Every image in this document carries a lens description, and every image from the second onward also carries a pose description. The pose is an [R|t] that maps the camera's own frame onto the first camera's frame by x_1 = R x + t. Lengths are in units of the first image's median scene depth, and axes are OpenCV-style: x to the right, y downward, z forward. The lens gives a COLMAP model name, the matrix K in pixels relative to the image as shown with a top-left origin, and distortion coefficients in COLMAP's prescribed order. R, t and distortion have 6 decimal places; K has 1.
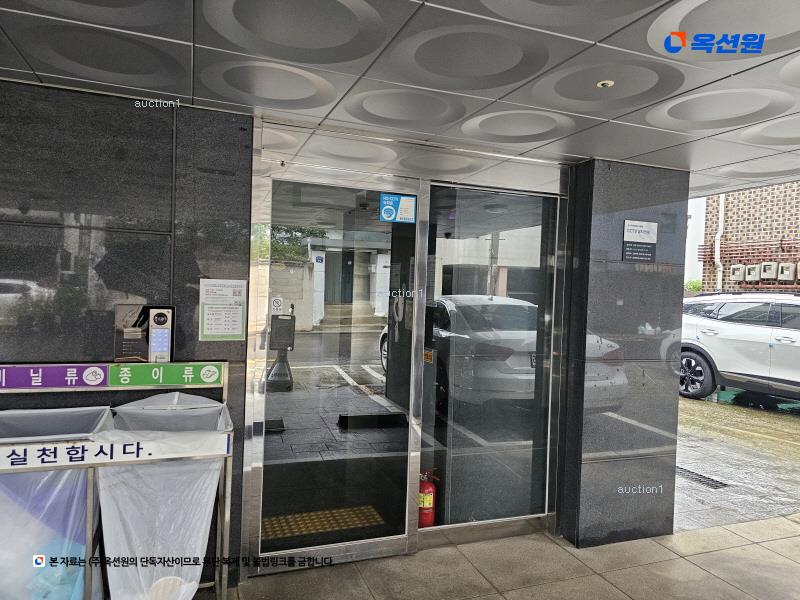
lens RADIAL K [[531.3, 0, 397.3], [0, 531.3, 298.0], [0, 0, 1]] dist [0.031578, -0.017144]
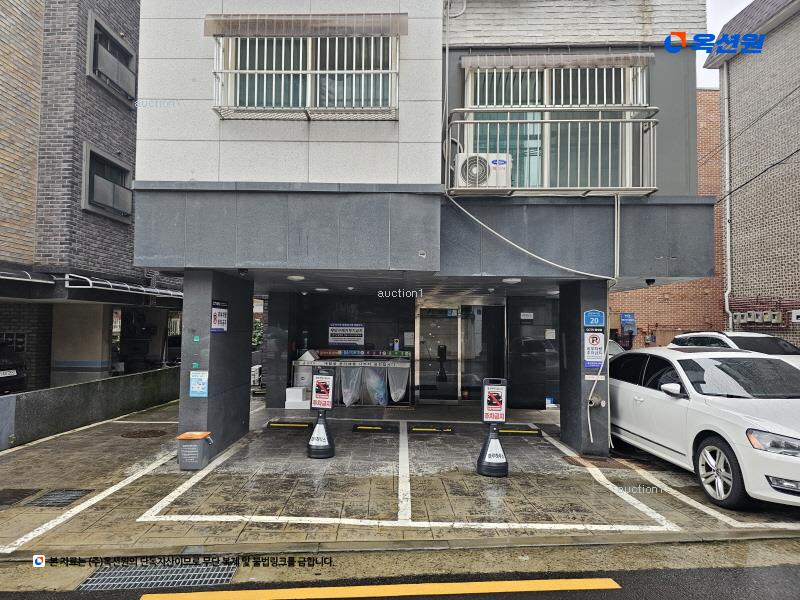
lens RADIAL K [[531.3, 0, 399.1], [0, 531.3, 295.0], [0, 0, 1]] dist [0.031578, -0.017144]
pose [[0.930492, -0.043222, -0.363753, 0.371820], [0.012695, 0.996223, -0.085901, 0.009183], [0.366092, 0.075312, 0.927526, -0.965535]]
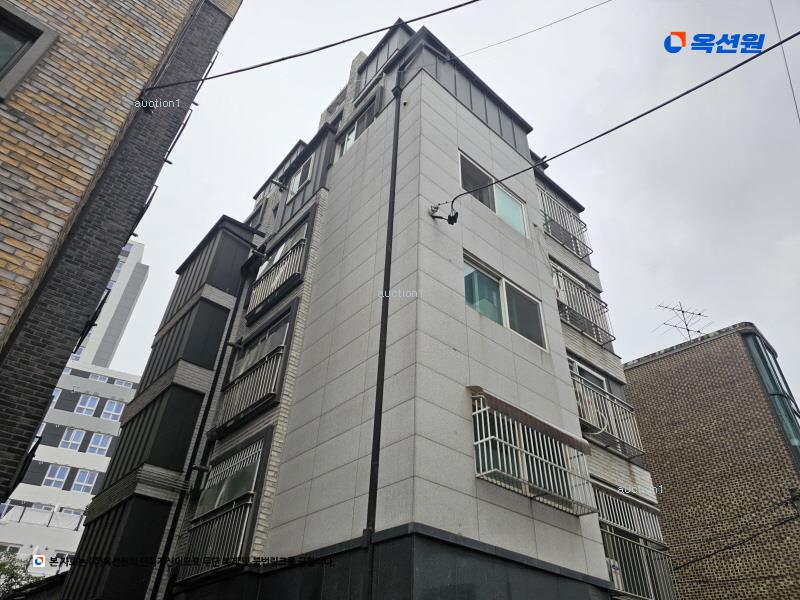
lens RADIAL K [[531.3, 0, 395.1], [0, 531.3, 331.6], [0, 0, 1]] dist [0.031578, -0.017144]
pose [[0.942946, 0.199817, 0.266318, -0.496485], [-0.004685, 0.807771, -0.589477, -0.020872], [-0.332912, 0.554598, 0.762621, -1.044300]]
